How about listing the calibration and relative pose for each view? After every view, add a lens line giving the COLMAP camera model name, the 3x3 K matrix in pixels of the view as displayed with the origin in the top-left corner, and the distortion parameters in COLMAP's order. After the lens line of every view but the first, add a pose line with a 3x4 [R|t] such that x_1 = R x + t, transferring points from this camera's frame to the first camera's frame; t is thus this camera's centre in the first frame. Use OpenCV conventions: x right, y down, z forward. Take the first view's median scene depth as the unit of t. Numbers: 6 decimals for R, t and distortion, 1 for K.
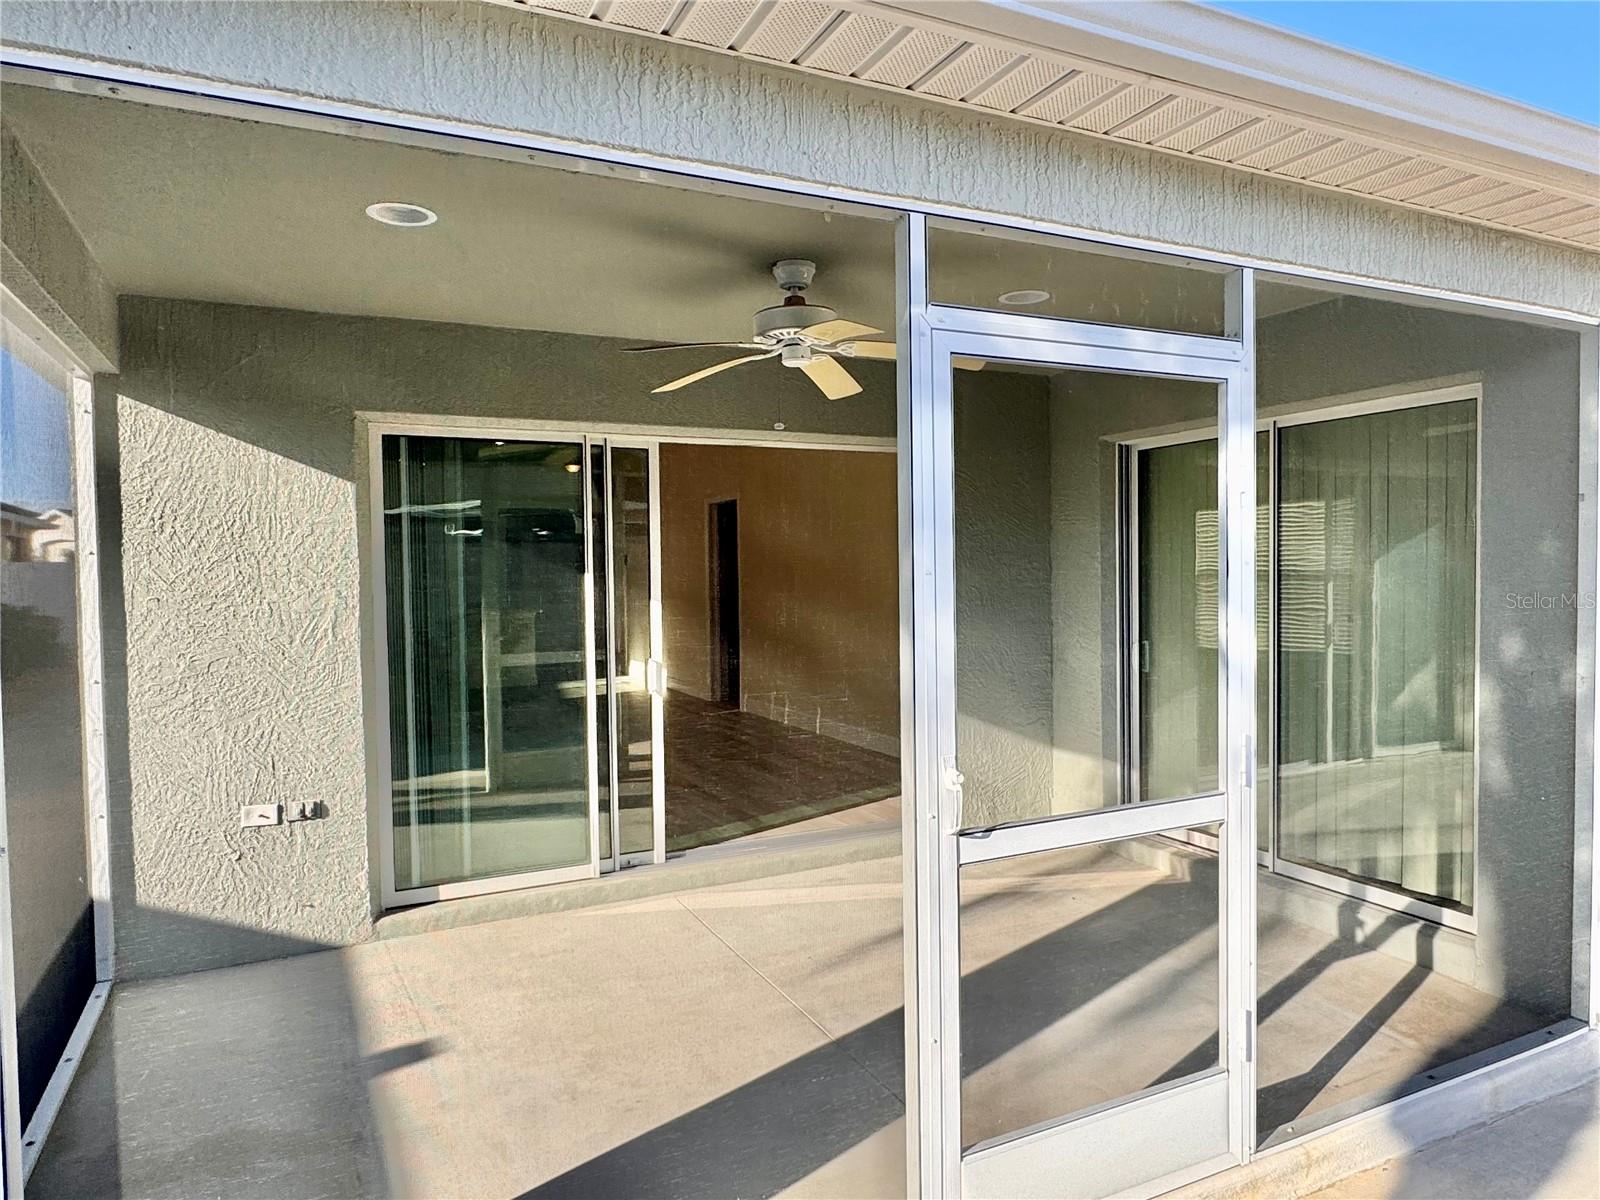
lens RADIAL K [[1008.1, 0, 800.0], [0, 1008.1, 600.0], [0, 0, 1]] dist [-0.004720, 0.002977]
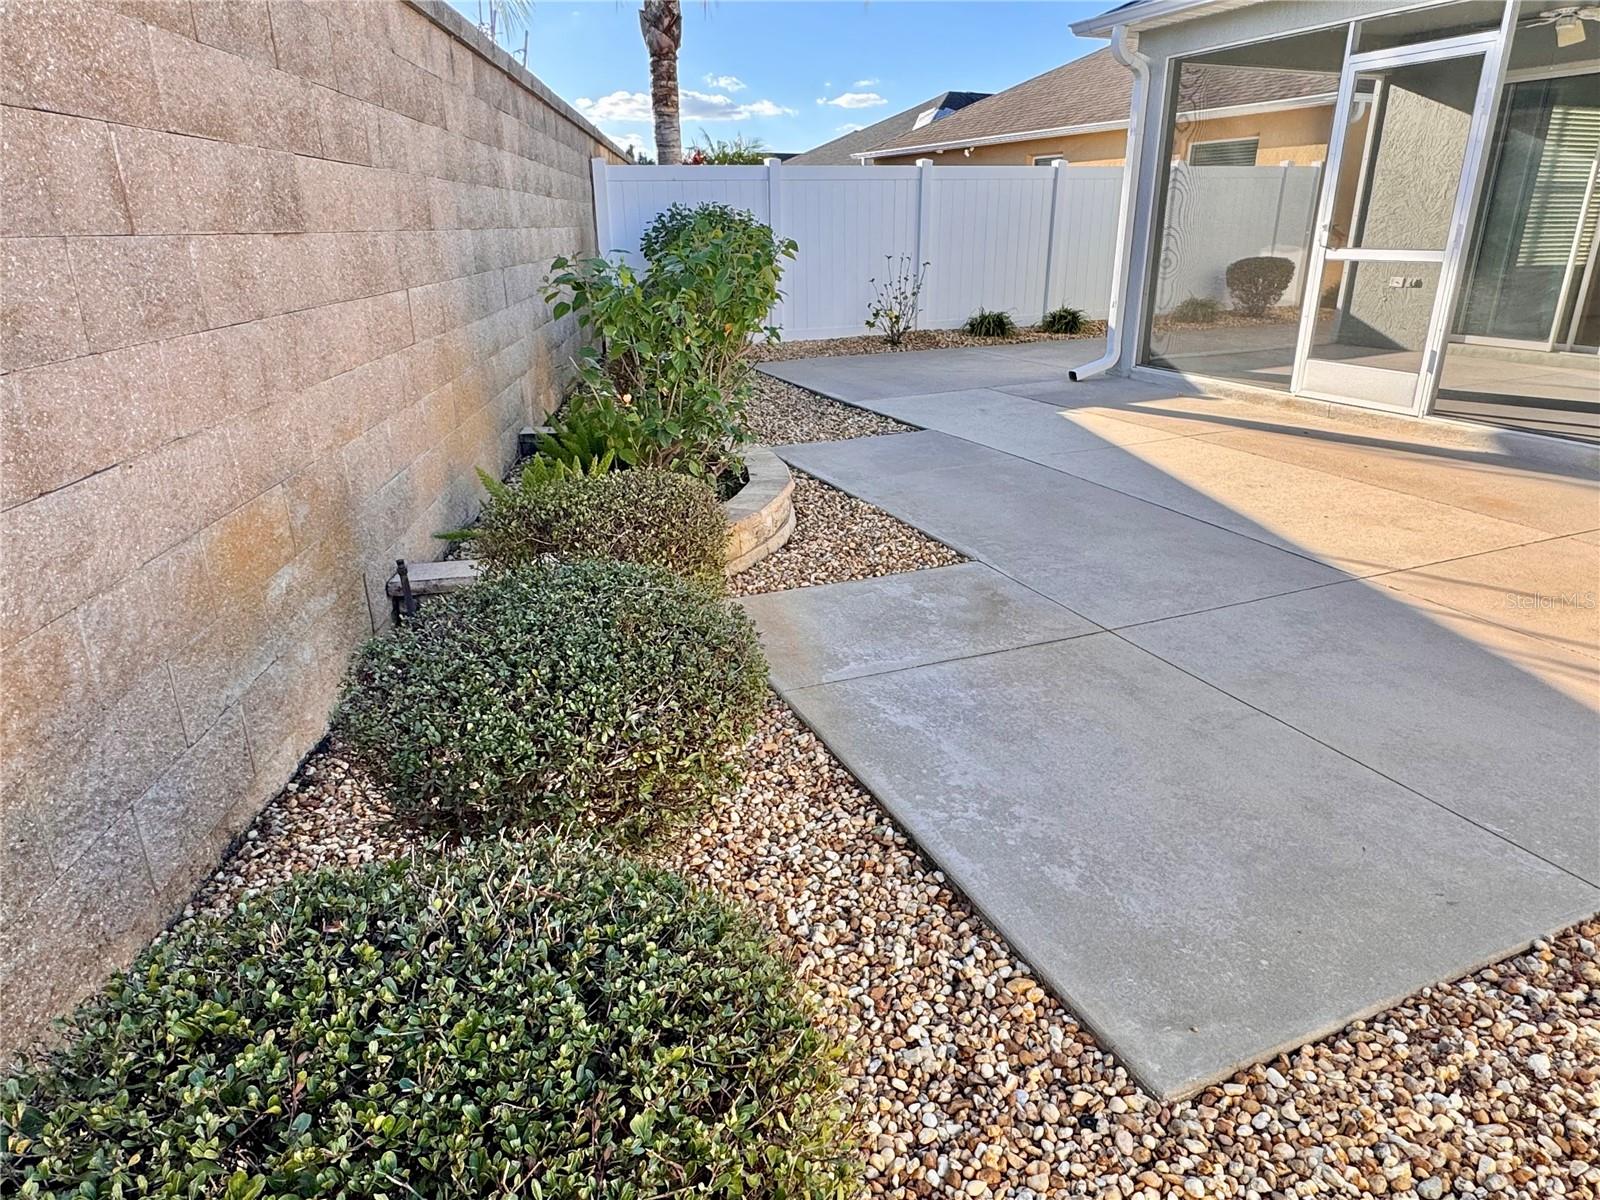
lens RADIAL K [[1003.7, 0, 792.5], [0, 1003.7, 604.4], [0, 0, 1]] dist [-0.004537, 0.002504]
pose [[-0.048449, 0.373584, -0.926330, 1.846767], [-0.017112, 0.926973, 0.374738, 0.063046], [0.998679, 0.034007, -0.038518, -0.240862]]
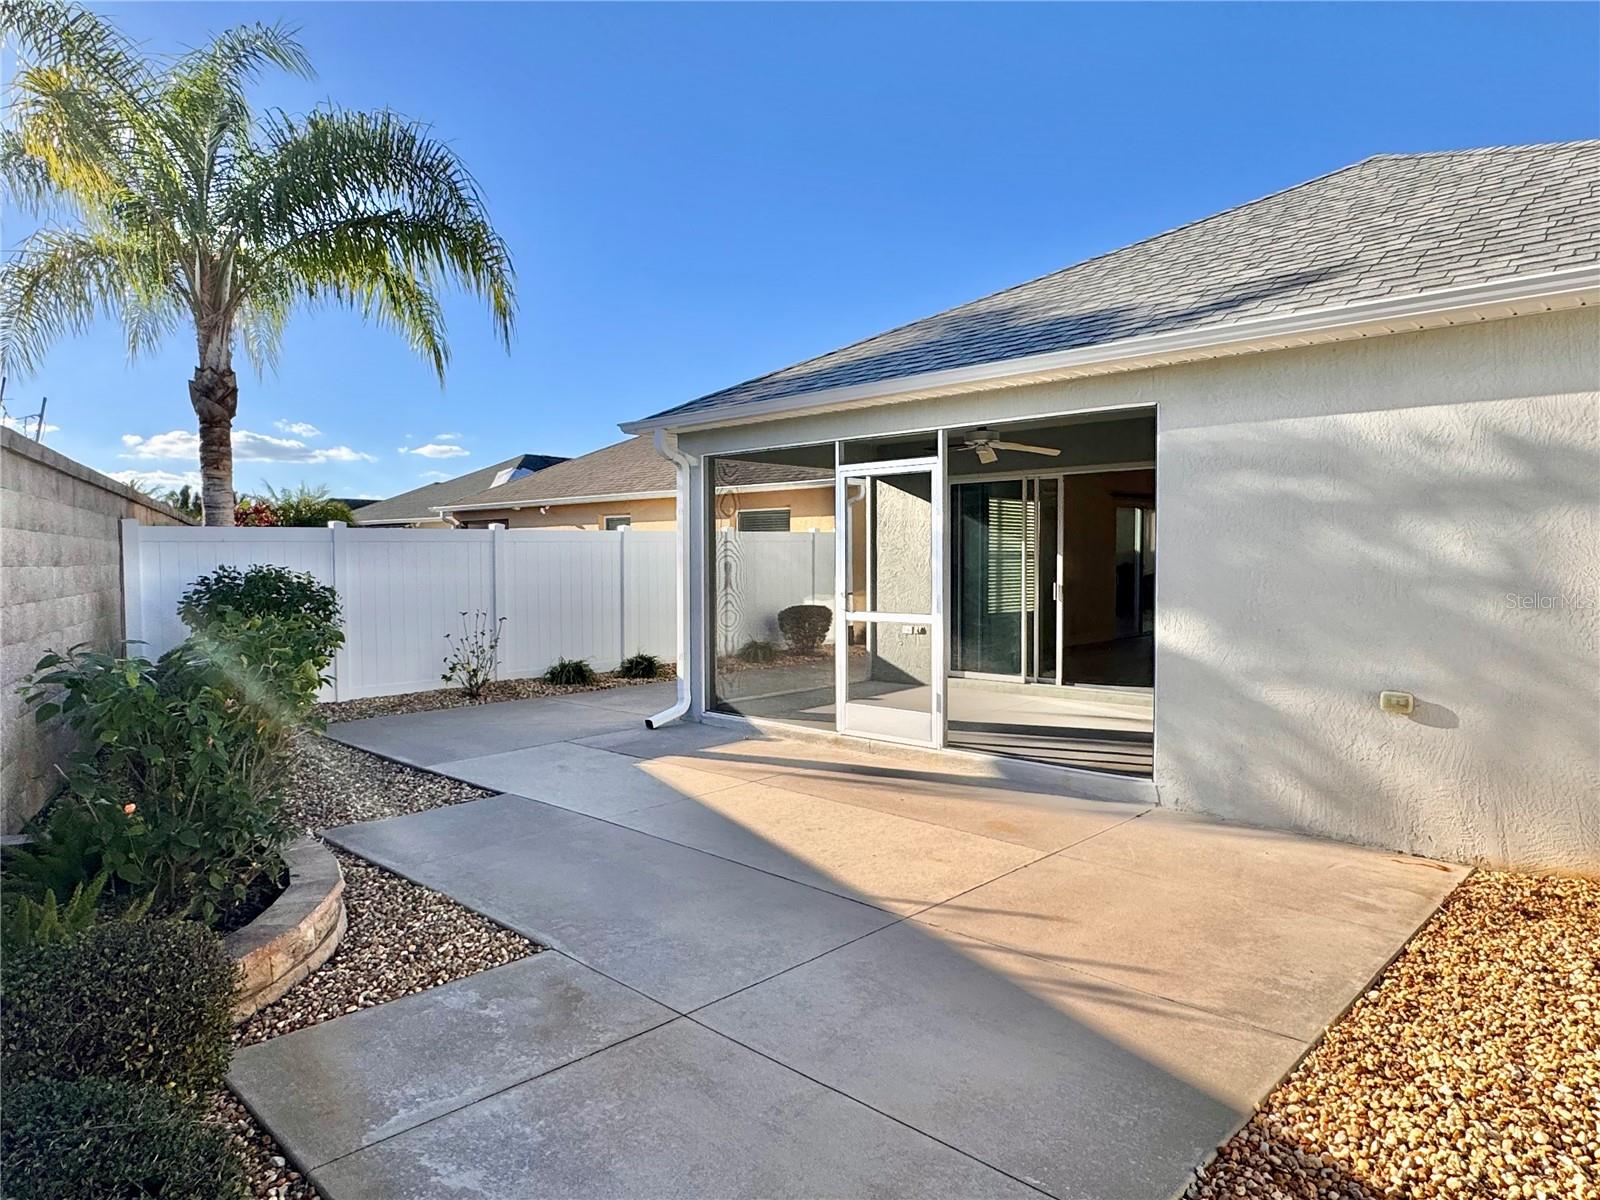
lens RADIAL K [[1003.7, 0, 792.5], [0, 1003.7, 604.4], [0, 0, 1]] dist [-0.004537, 0.002504]
pose [[0.344227, 0.052366, -0.937425, 1.849251], [-0.028217, 0.998569, 0.045420, 0.031435], [0.938463, 0.010816, 0.345212, -0.222182]]
